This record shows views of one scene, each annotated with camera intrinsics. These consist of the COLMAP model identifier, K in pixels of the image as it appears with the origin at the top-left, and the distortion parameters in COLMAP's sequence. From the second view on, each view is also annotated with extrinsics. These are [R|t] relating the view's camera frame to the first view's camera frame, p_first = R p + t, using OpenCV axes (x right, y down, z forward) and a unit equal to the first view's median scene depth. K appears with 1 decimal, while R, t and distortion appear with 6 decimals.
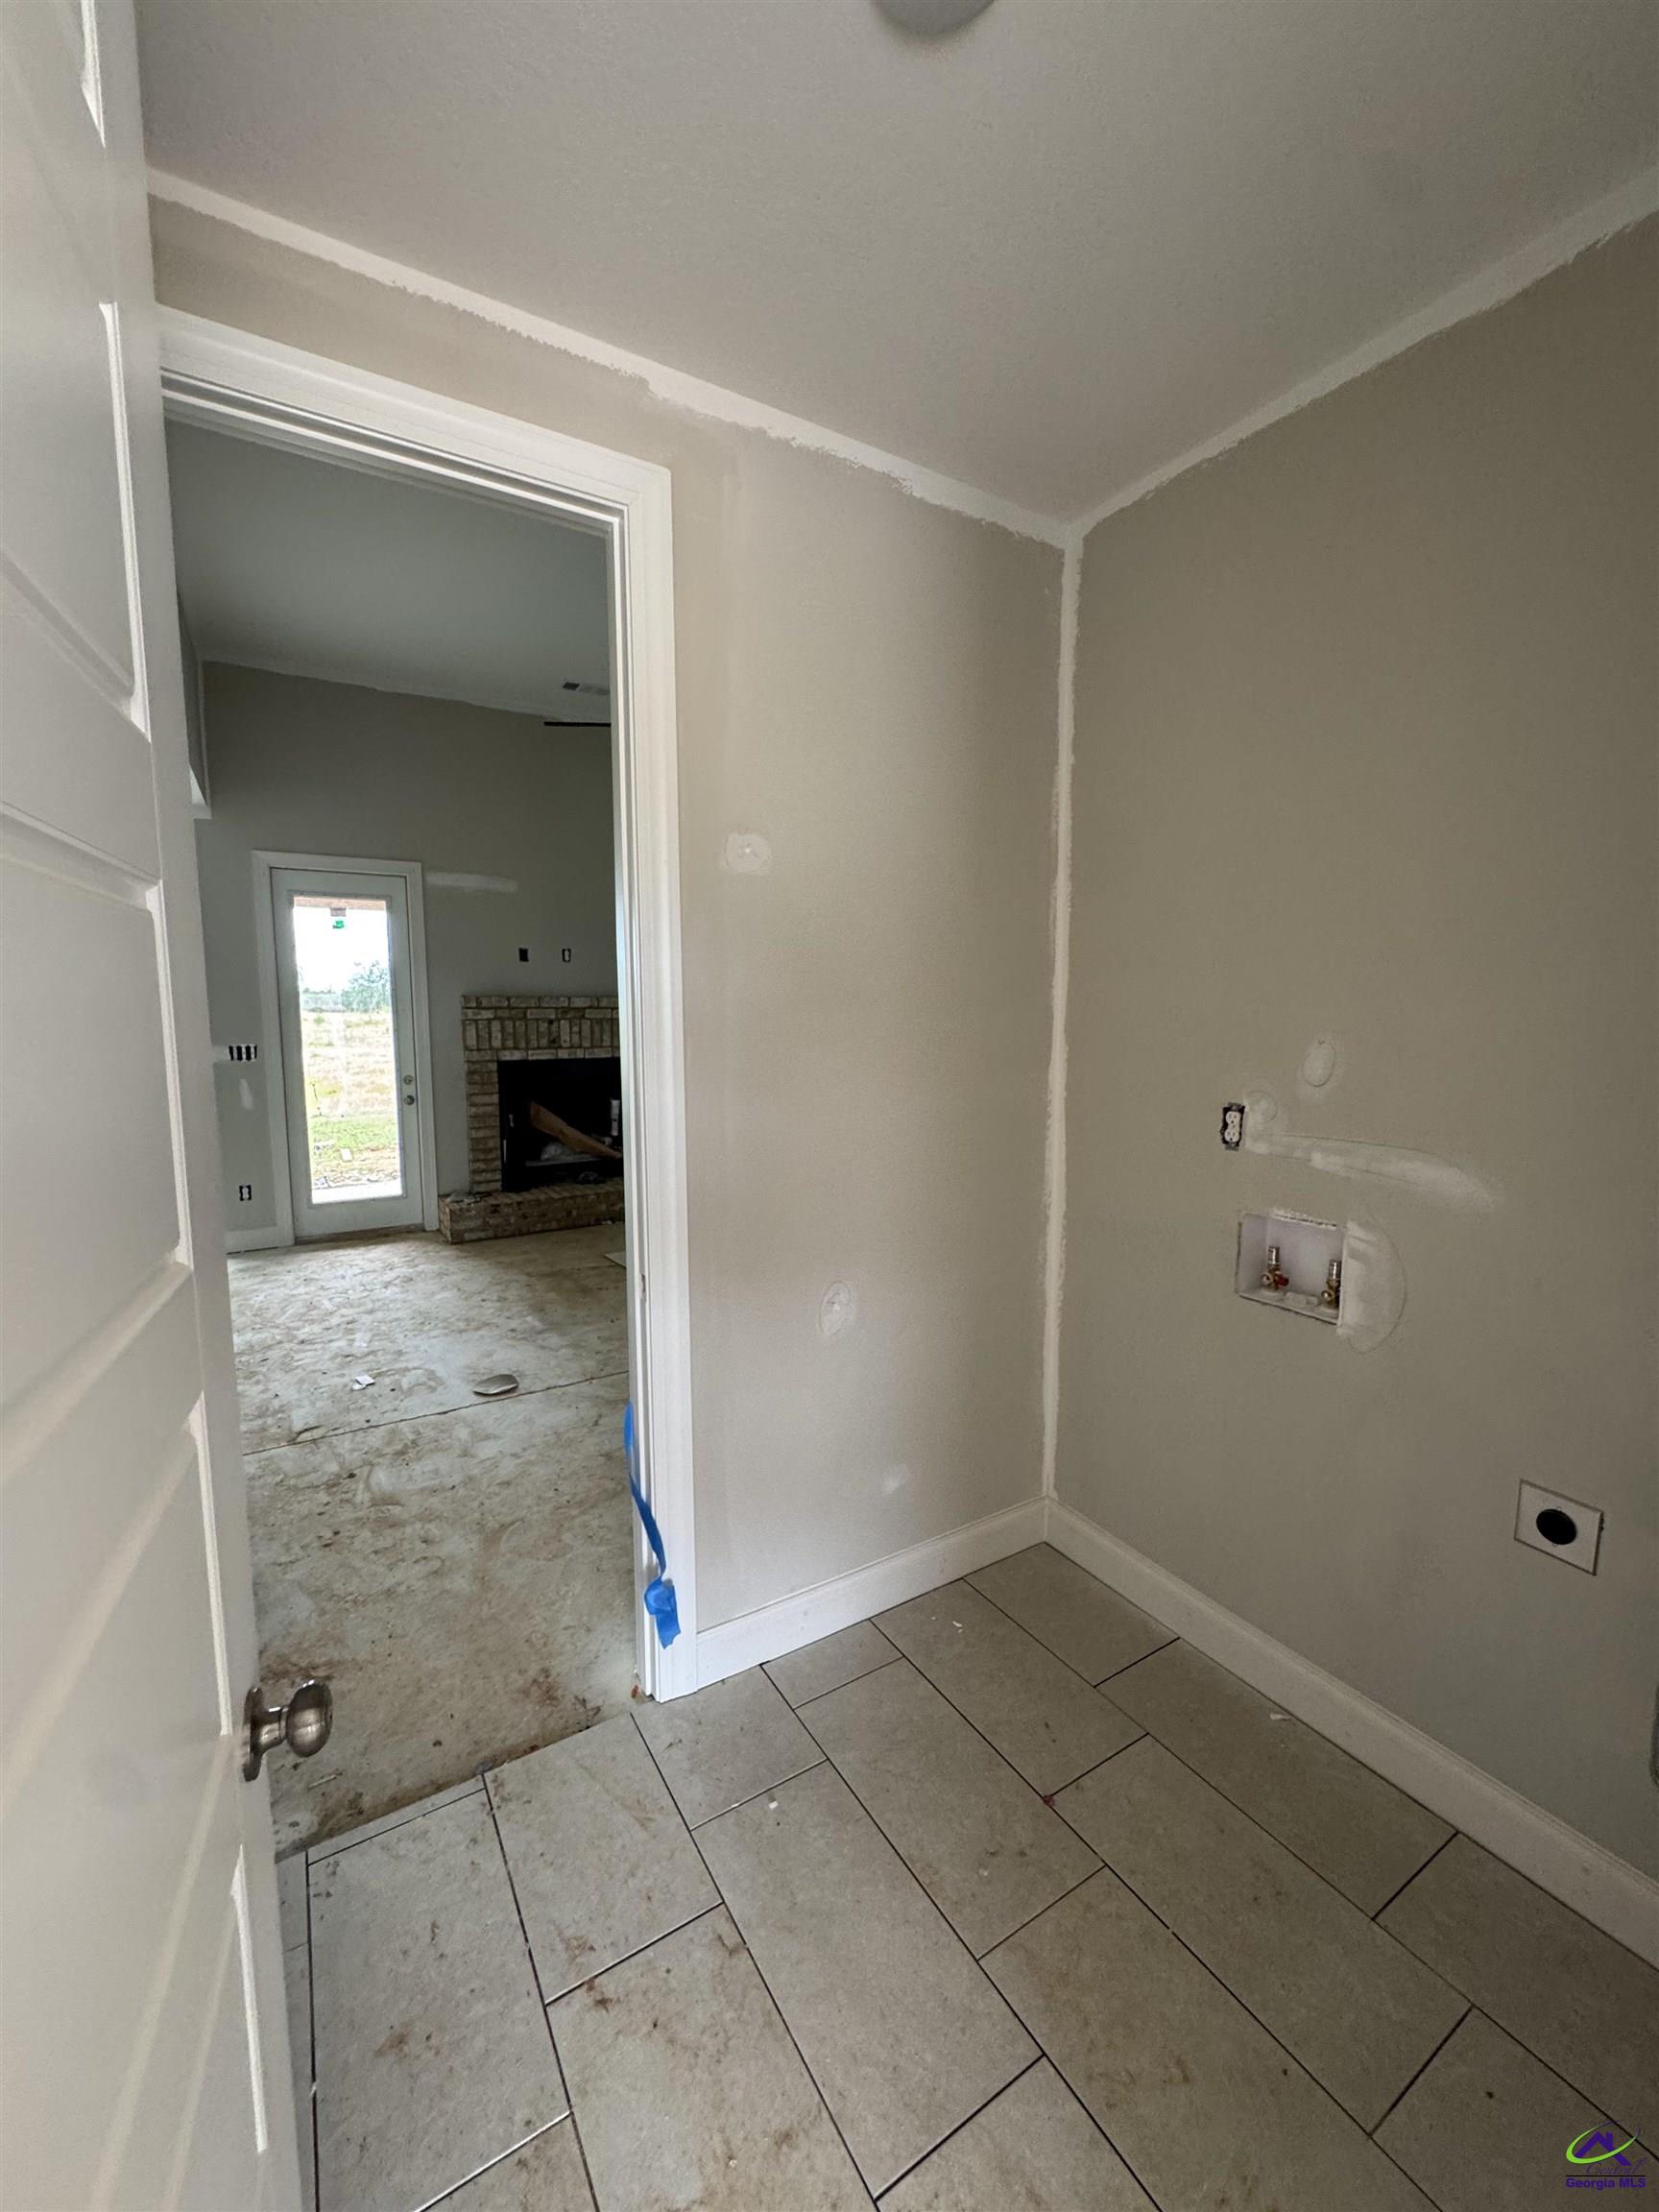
lens RADIAL K [[897.4, 0, 829.5], [0, 897.4, 1106.0], [0, 0, 1]] dist [-0.003968, -0.000172]
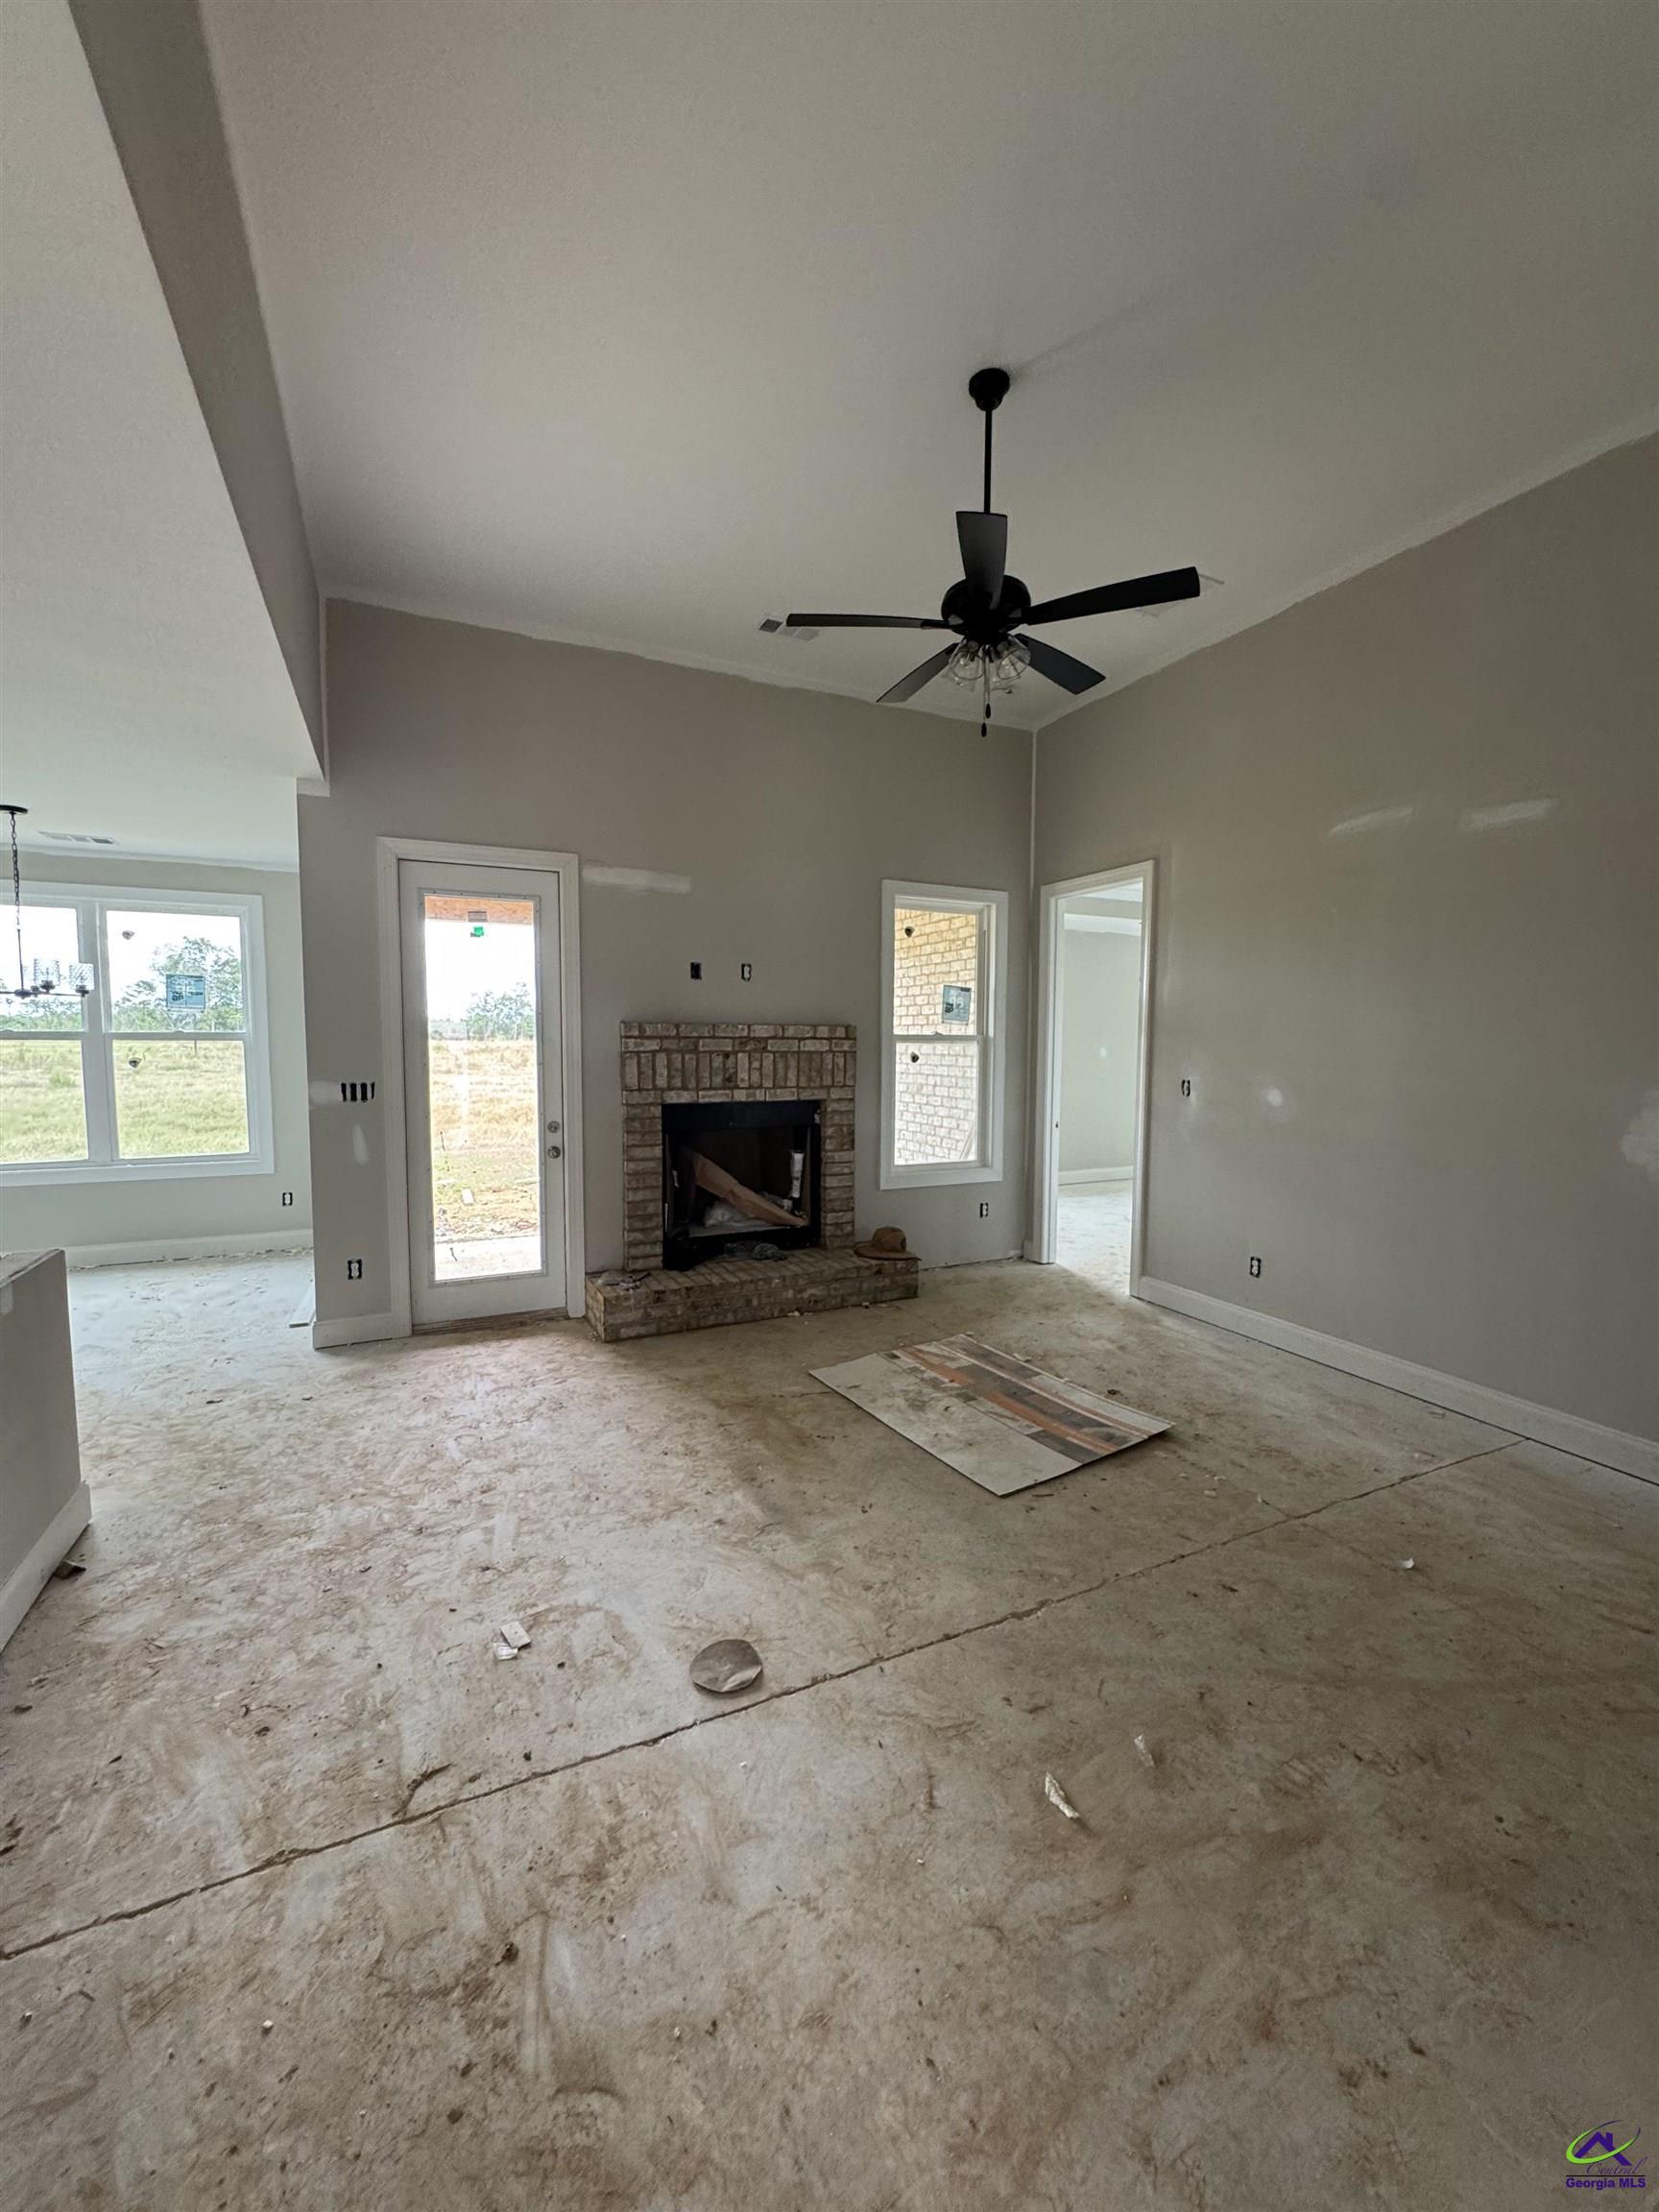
lens RADIAL K [[897.4, 0, 829.5], [0, 897.4, 1106.0], [0, 0, 1]] dist [-0.003968, -0.000172]
pose [[0.994491, 0.013350, -0.103967, -0.161812], [-0.016810, 0.999331, -0.032479, -0.029111], [0.103464, 0.034047, 0.994050, 0.262788]]
